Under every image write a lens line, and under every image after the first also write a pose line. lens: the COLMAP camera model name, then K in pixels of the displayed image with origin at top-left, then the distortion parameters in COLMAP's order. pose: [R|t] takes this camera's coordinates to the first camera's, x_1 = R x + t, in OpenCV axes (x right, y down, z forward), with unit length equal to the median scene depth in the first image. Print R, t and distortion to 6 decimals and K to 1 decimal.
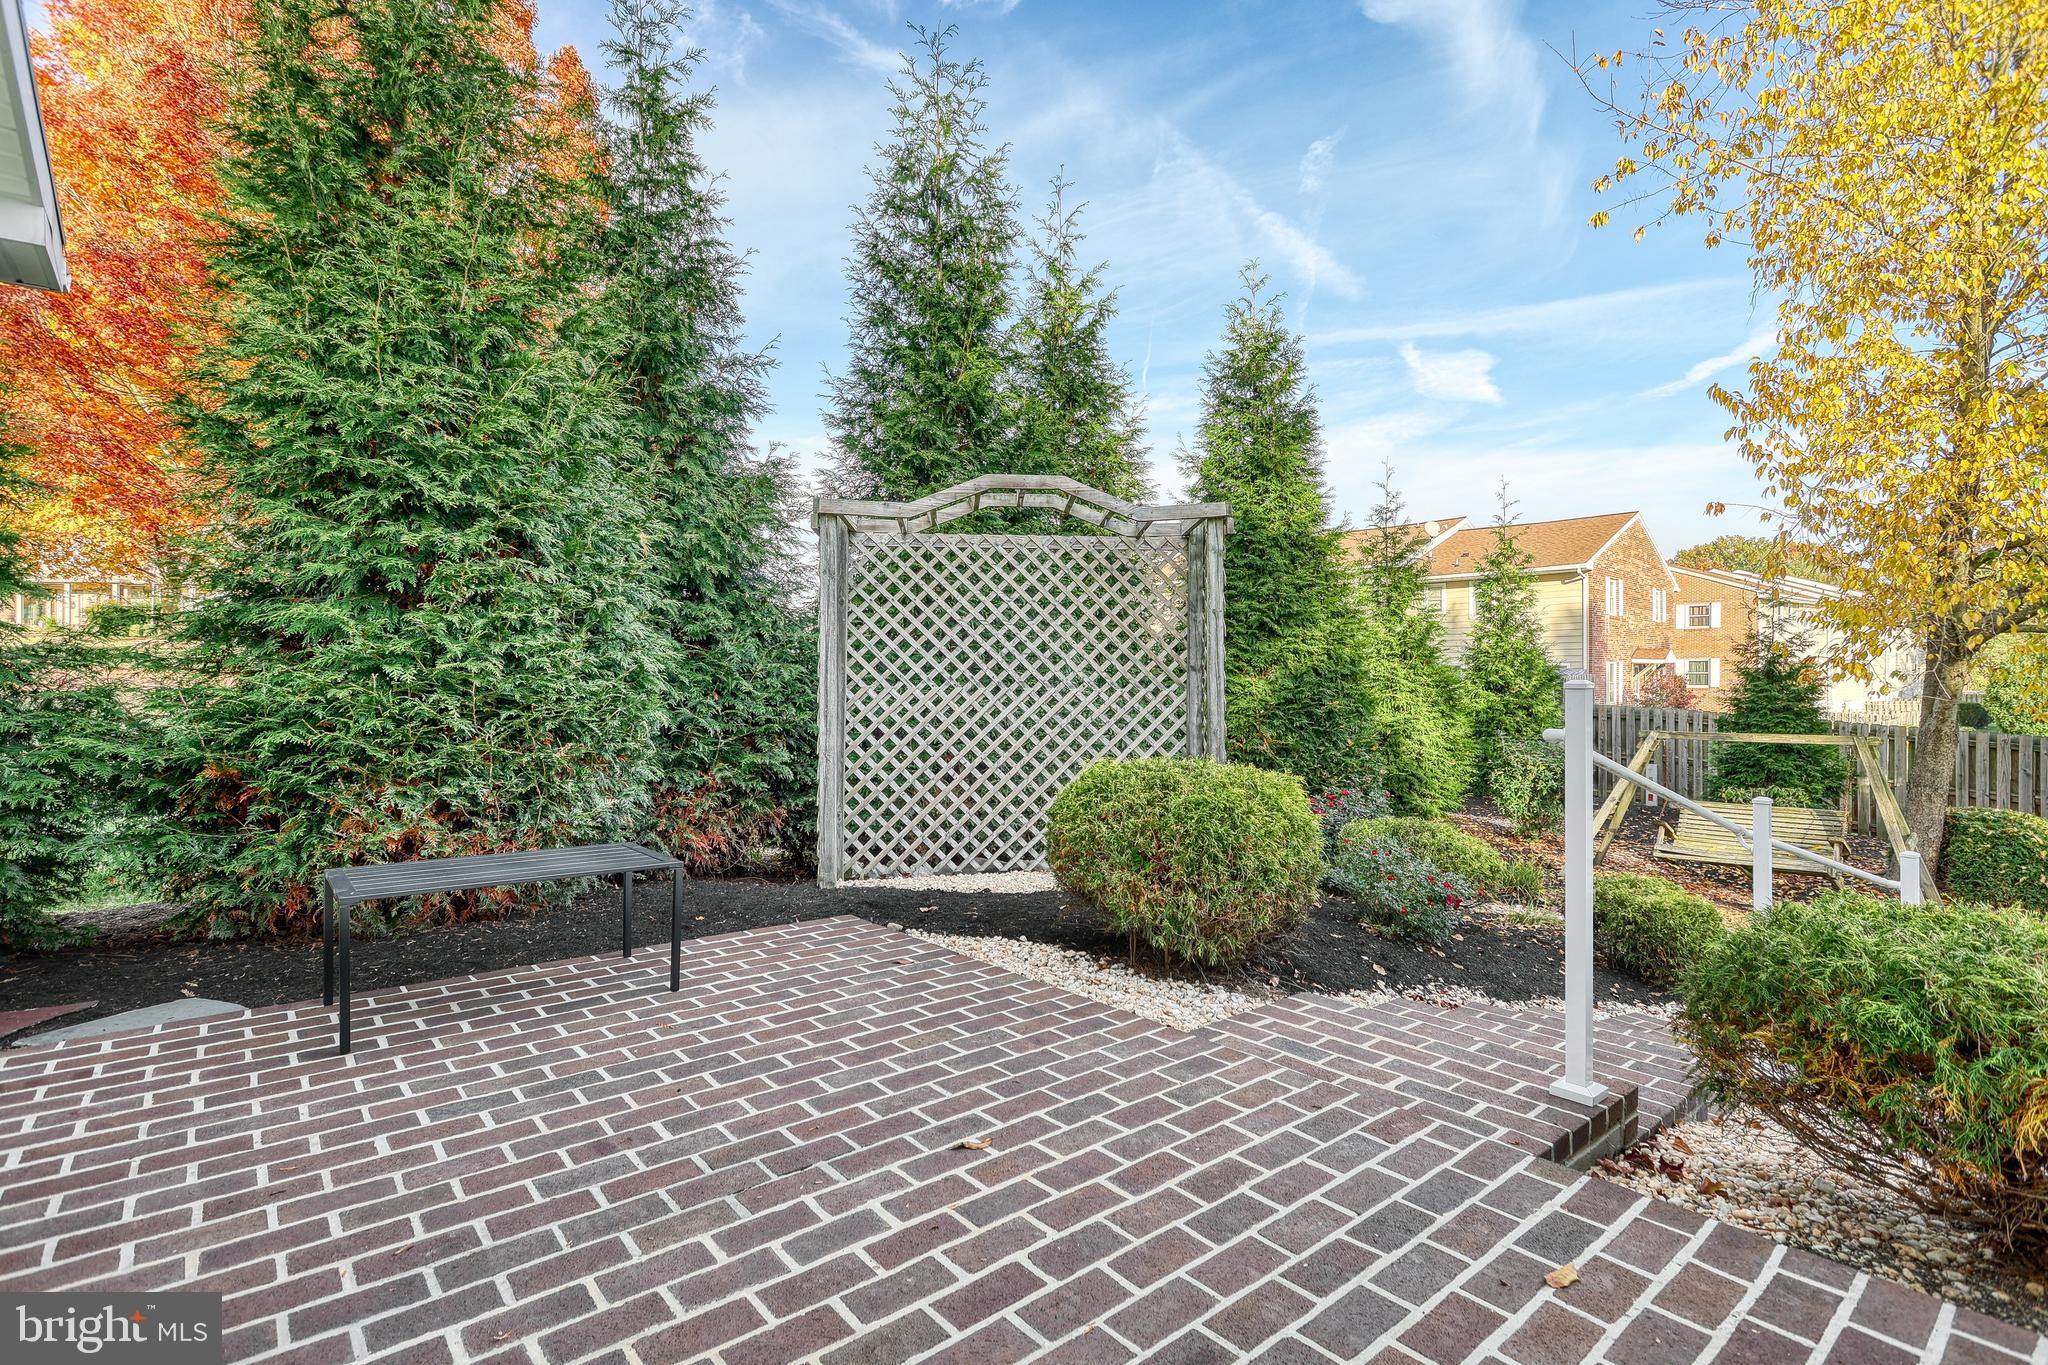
lens RADIAL K [[967.9, 0, 1038.2], [0, 967.9, 684.0], [0, 0, 1]] dist [-0.000299, -0.000196]
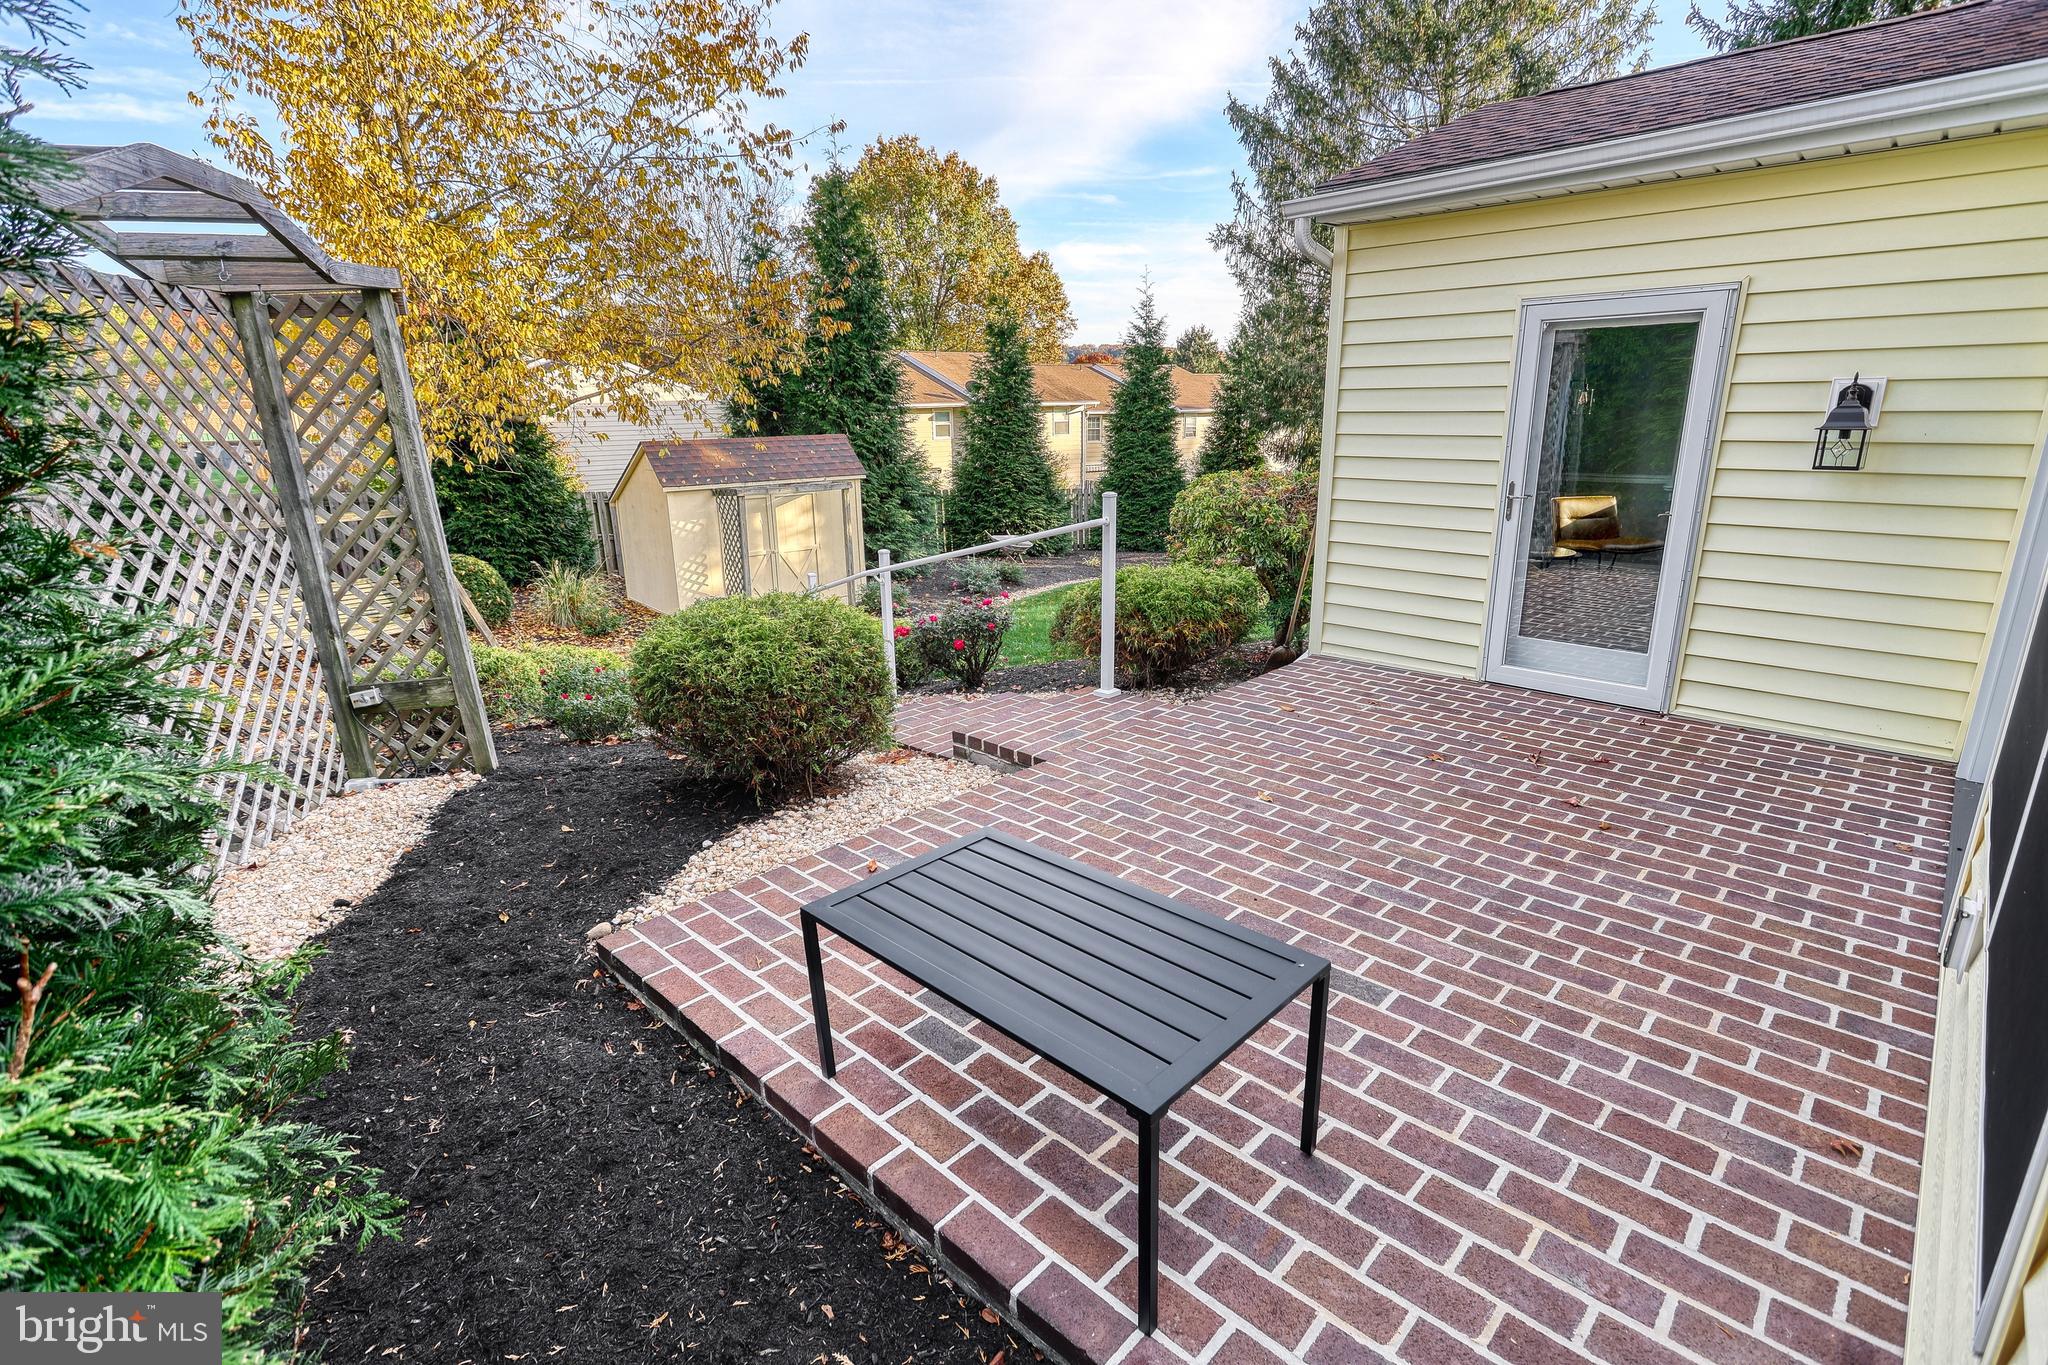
lens RADIAL K [[967.9, 0, 1039.4], [0, 967.9, 697.1], [0, 0, 1]] dist [-0.000299, -0.000196]
pose [[-0.110974, -0.283731, 0.952461, -1.602180], [0.016489, 0.957723, 0.287220, -0.186916], [-0.993687, 0.047579, -0.101604, 1.566994]]
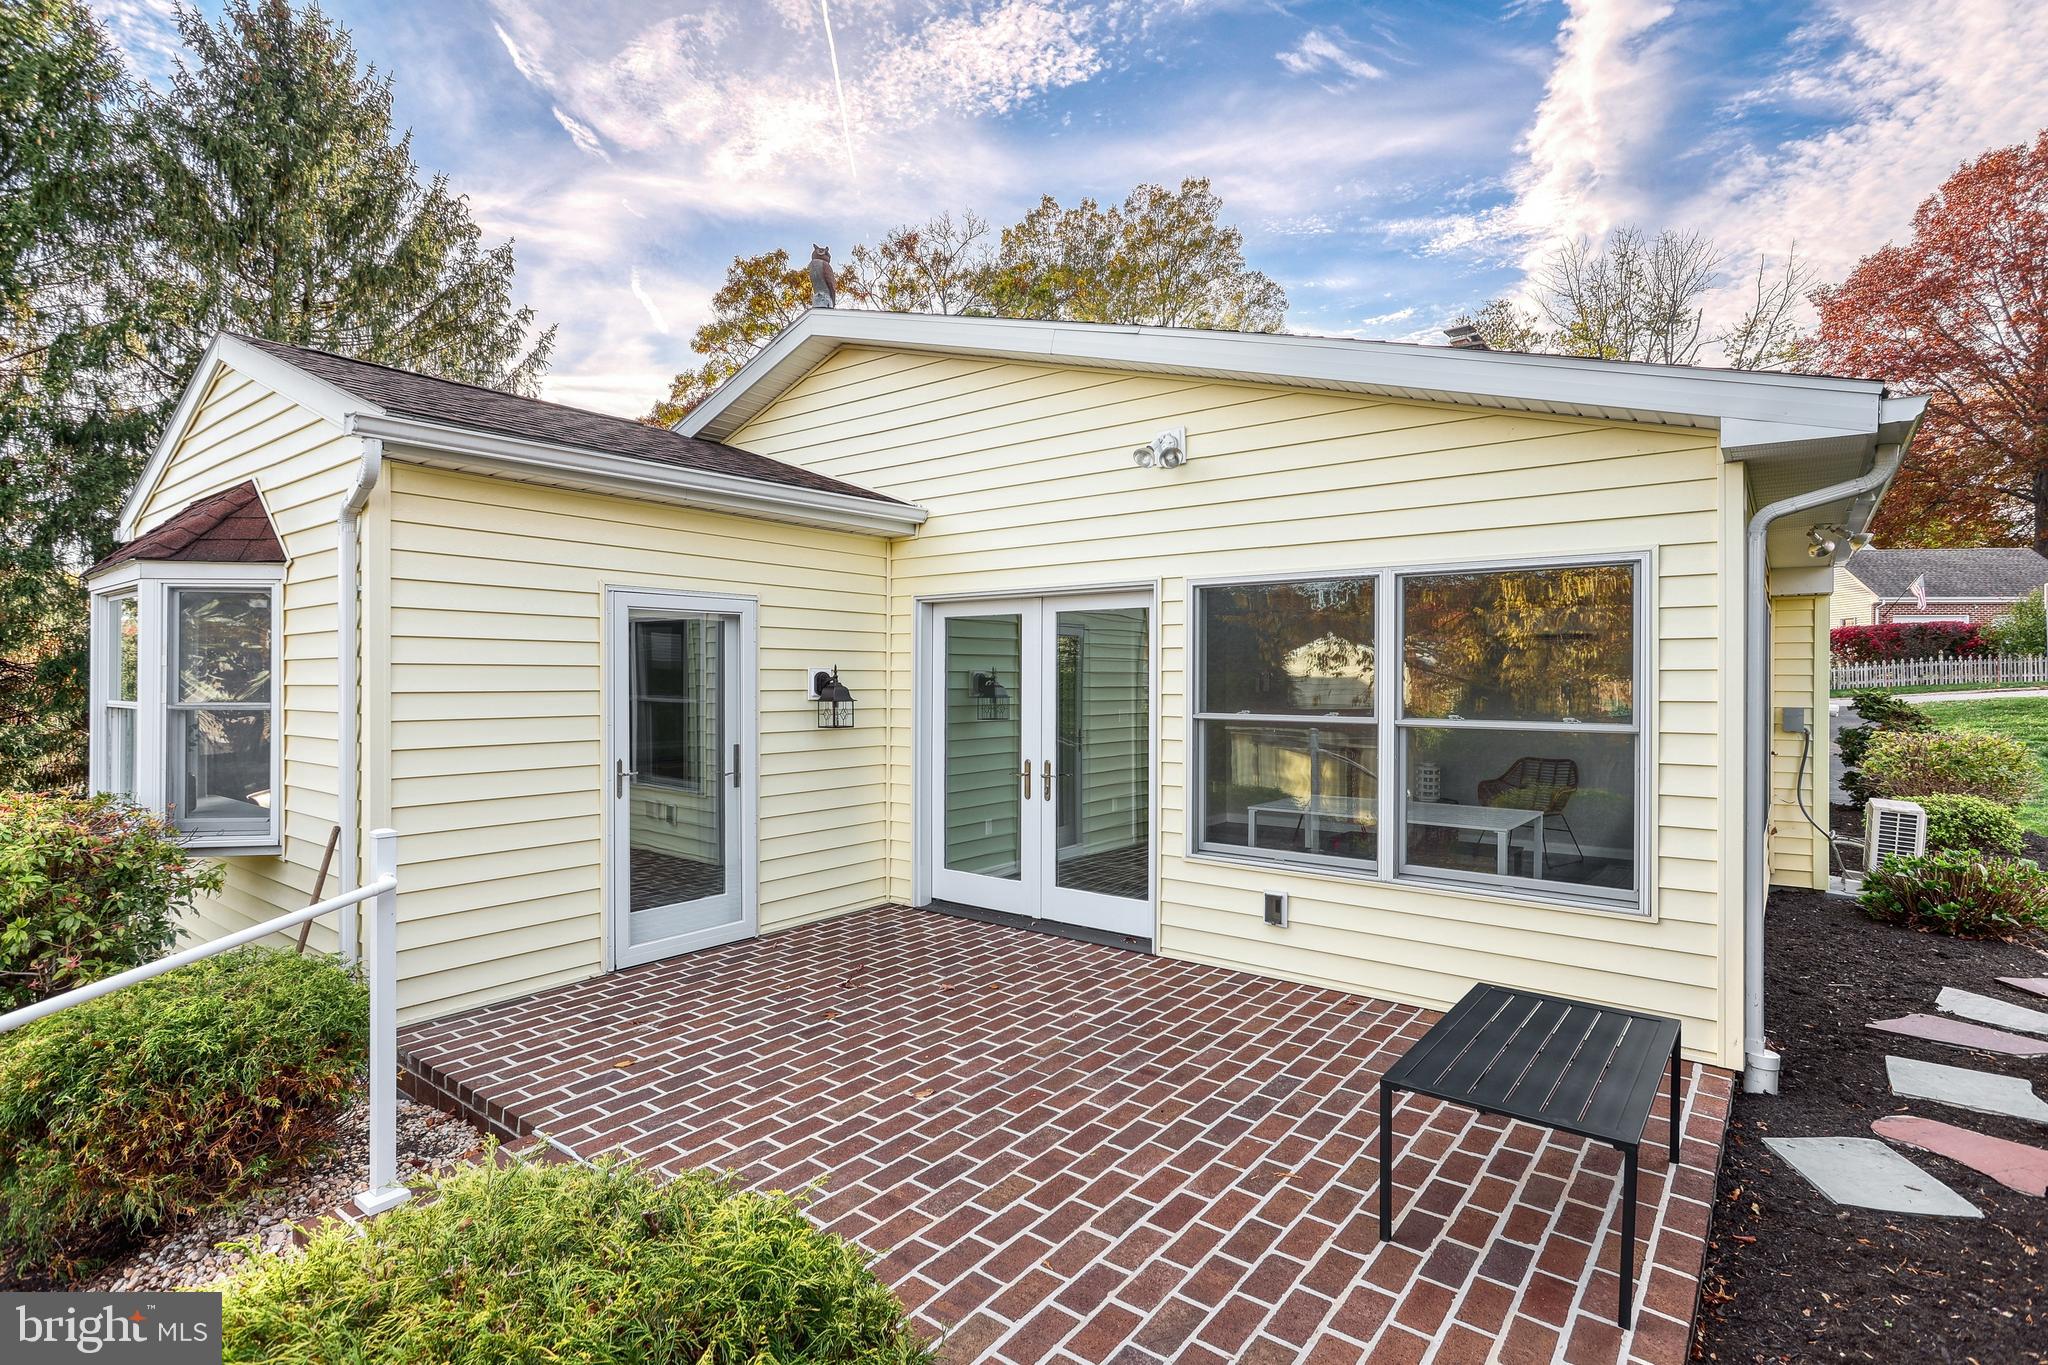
lens RADIAL K [[967.9, 0, 1015.2], [0, 967.9, 681.4], [0, 0, 1]] dist [-0.000299, -0.000196]
pose [[-0.981427, 0.002757, -0.191816, 0.081876], [0.001416, 0.999974, 0.007124, -0.193439], [0.191831, 0.006720, -0.981405, 2.556353]]
